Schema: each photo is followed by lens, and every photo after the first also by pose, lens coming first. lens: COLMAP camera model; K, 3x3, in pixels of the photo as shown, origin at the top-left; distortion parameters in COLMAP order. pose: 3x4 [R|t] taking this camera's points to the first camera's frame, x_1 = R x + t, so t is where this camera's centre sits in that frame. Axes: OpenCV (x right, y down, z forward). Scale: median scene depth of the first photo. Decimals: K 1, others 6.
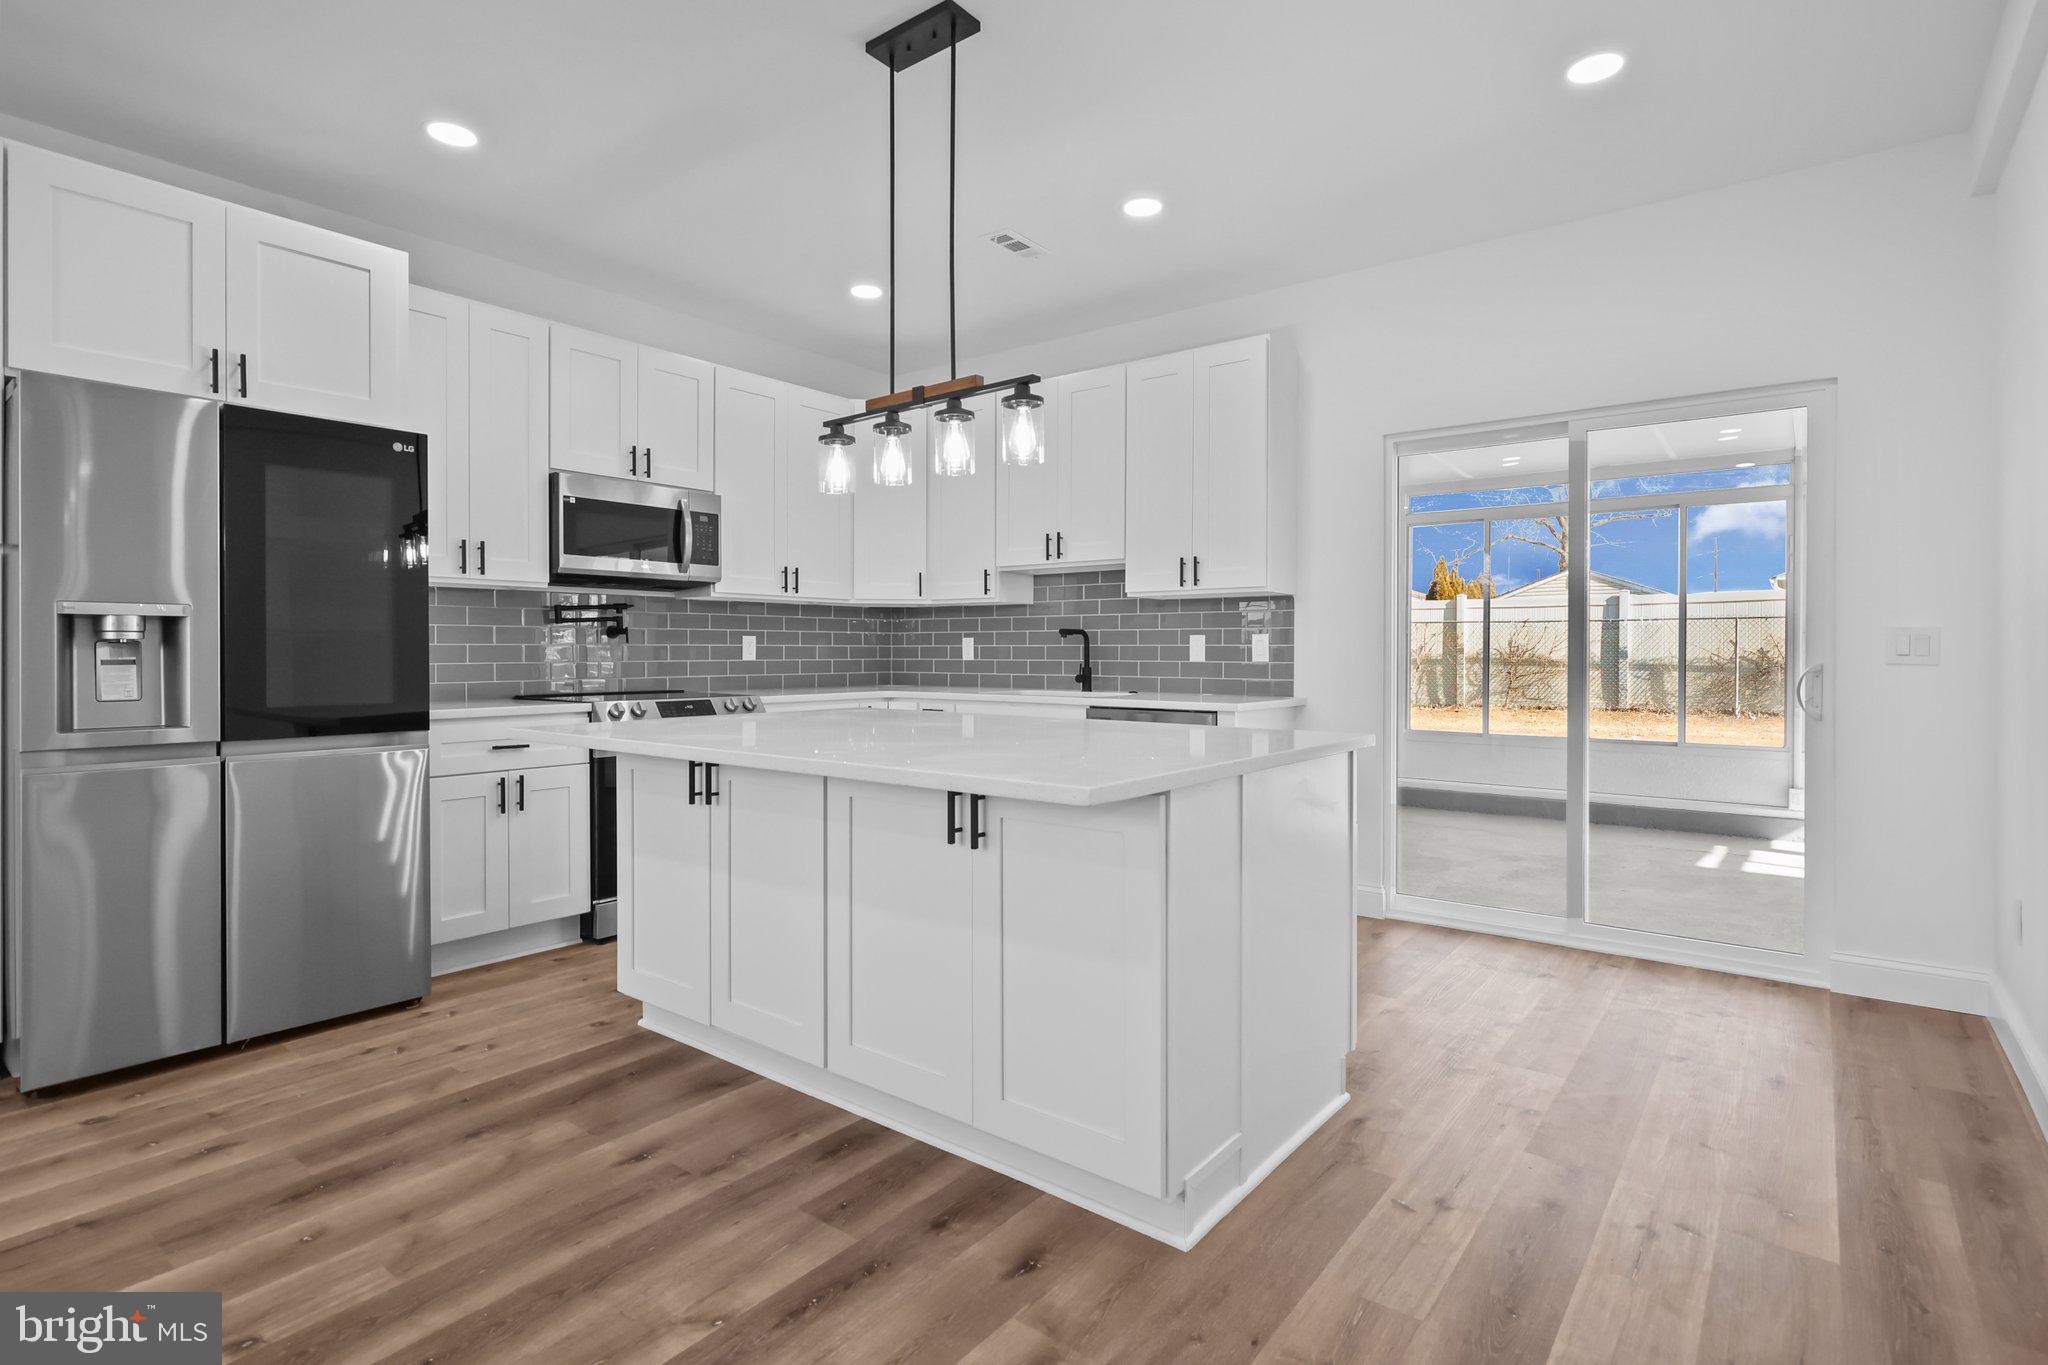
lens RADIAL K [[997.7, 0, 1045.1], [0, 997.7, 665.0], [0, 0, 1]] dist [0.007837, -0.002454]
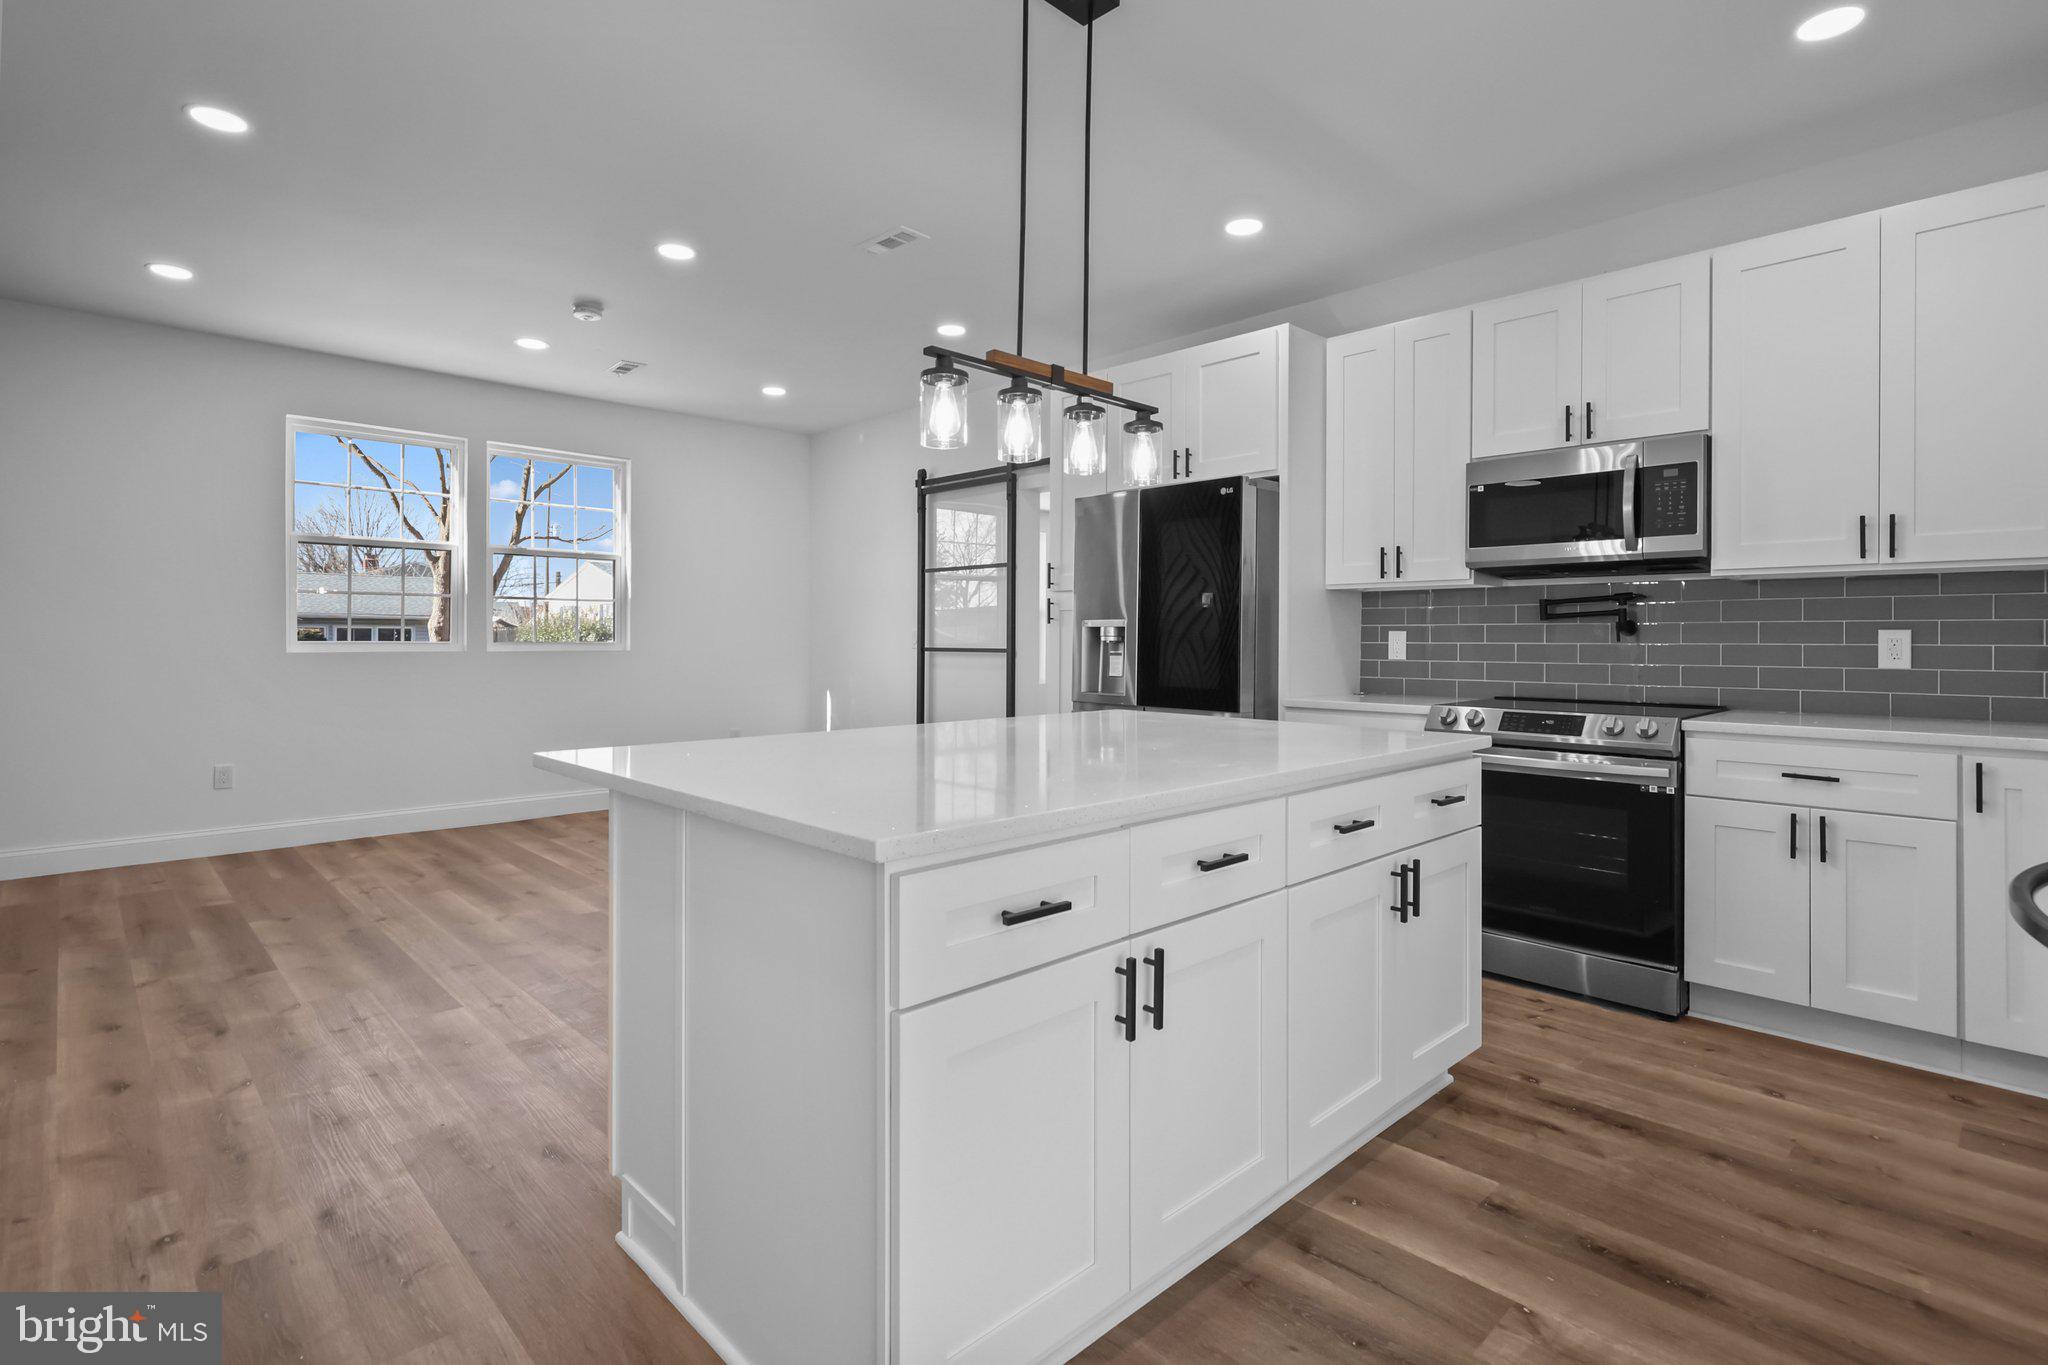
lens RADIAL K [[997.7, 0, 1034.2], [0, 997.7, 639.5], [0, 0, 1]] dist [0.007837, -0.002454]
pose [[-0.143235, 0.001433, -0.989688, 0.476544], [-0.017427, 0.999840, 0.003970, -0.019189], [0.989535, 0.017816, -0.143187, 0.676704]]
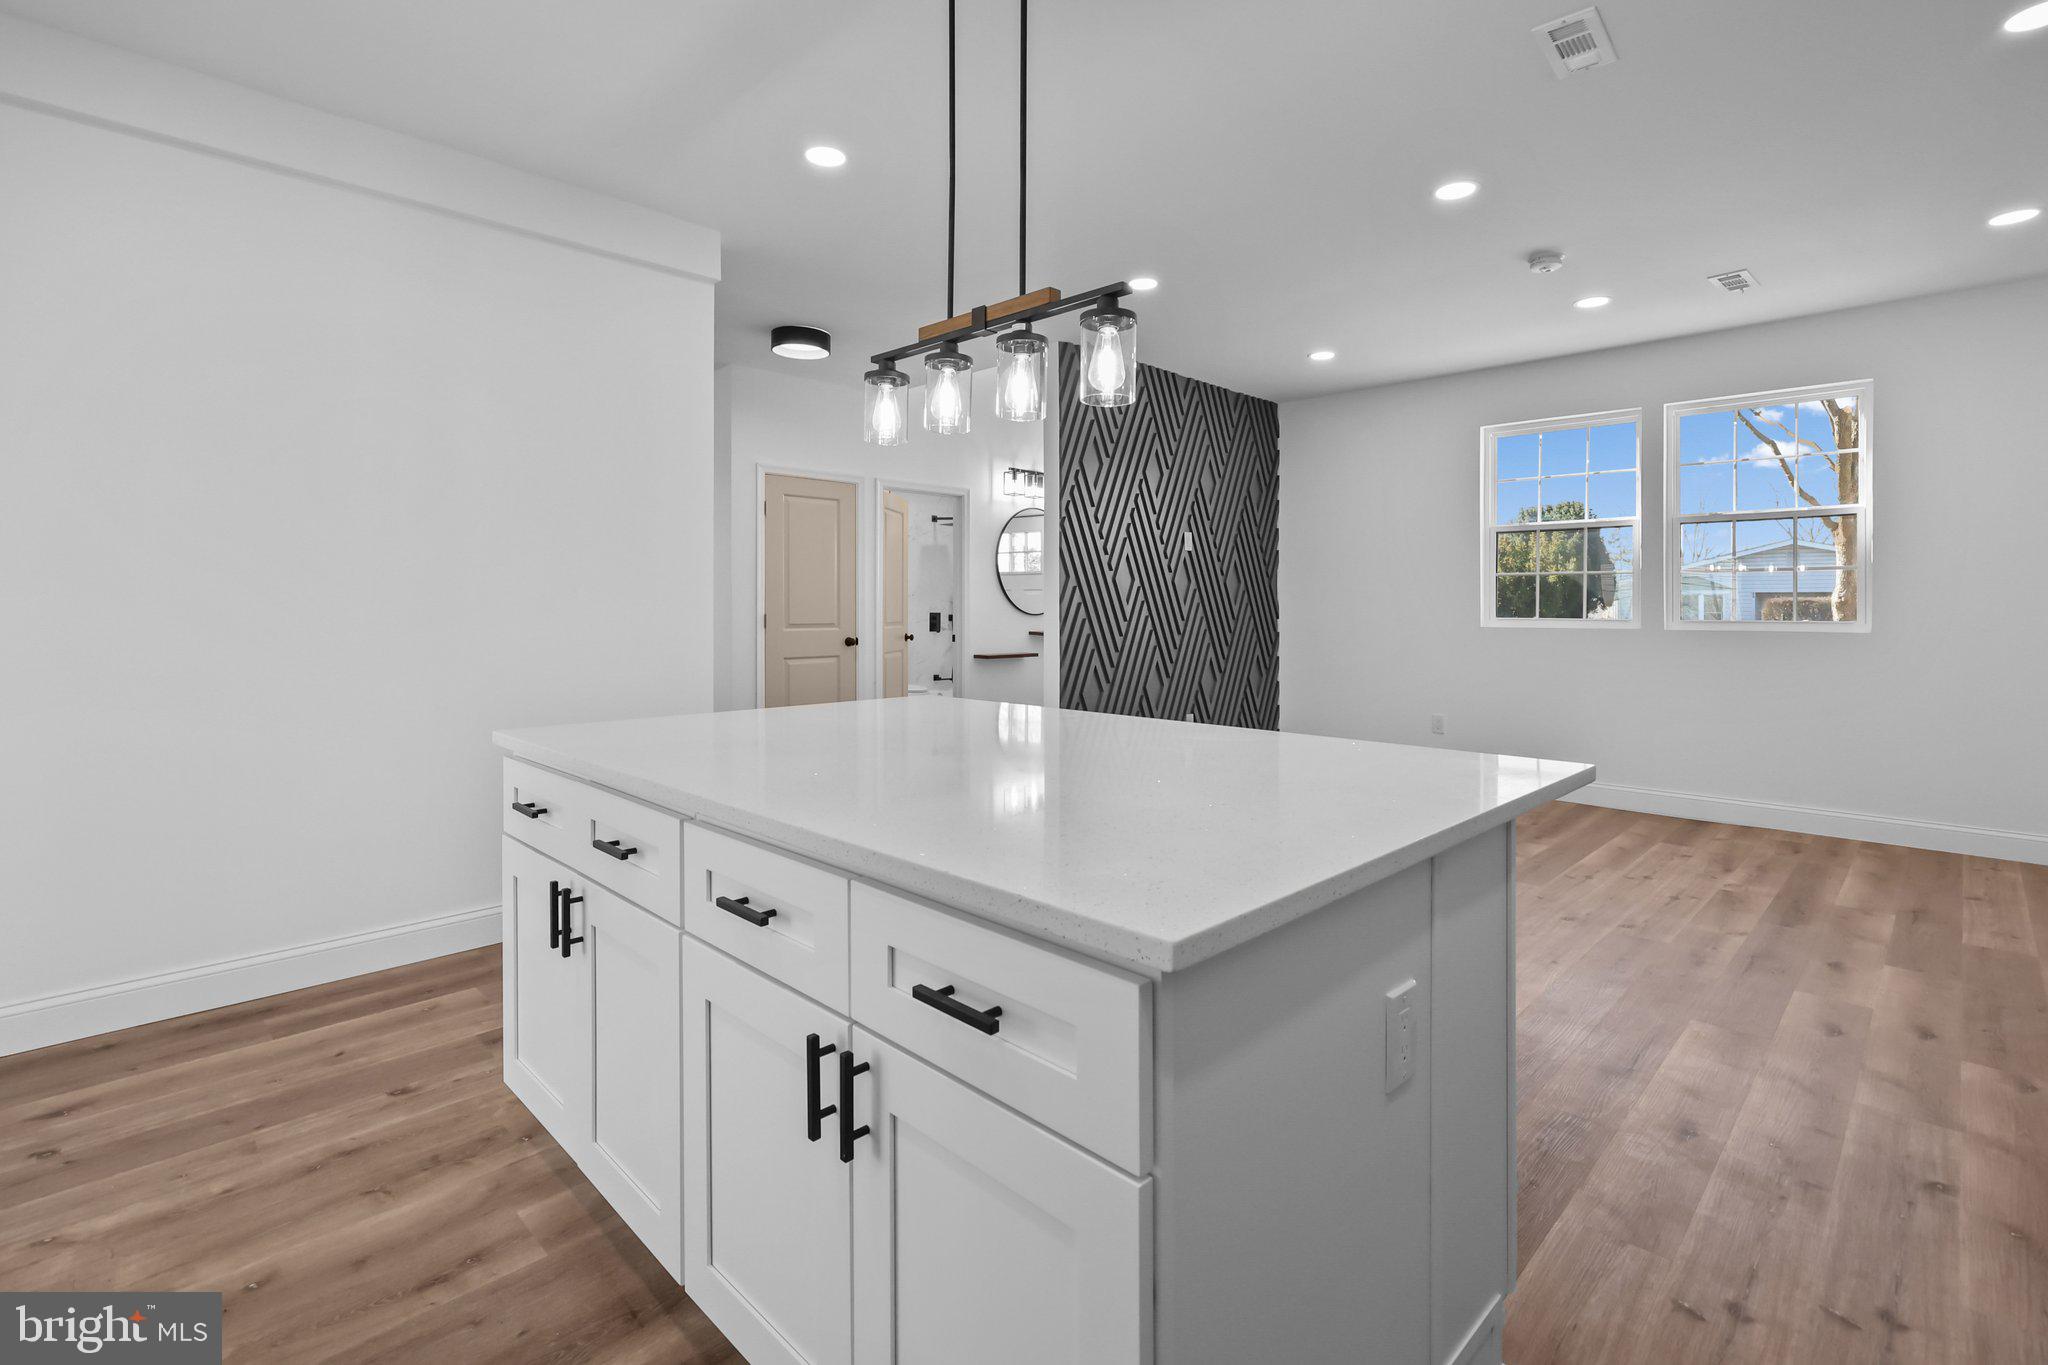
lens RADIAL K [[950.5, 0, 1002.5], [0, 950.5, 600.6], [0, 0, 1]] dist [-0.007506, 0.001768]
pose [[-0.984682, 0.000173, 0.174357, -0.144534], [0.001573, 0.999968, 0.007892, -0.035885], [-0.174350, 0.008046, -0.984651, 1.033297]]
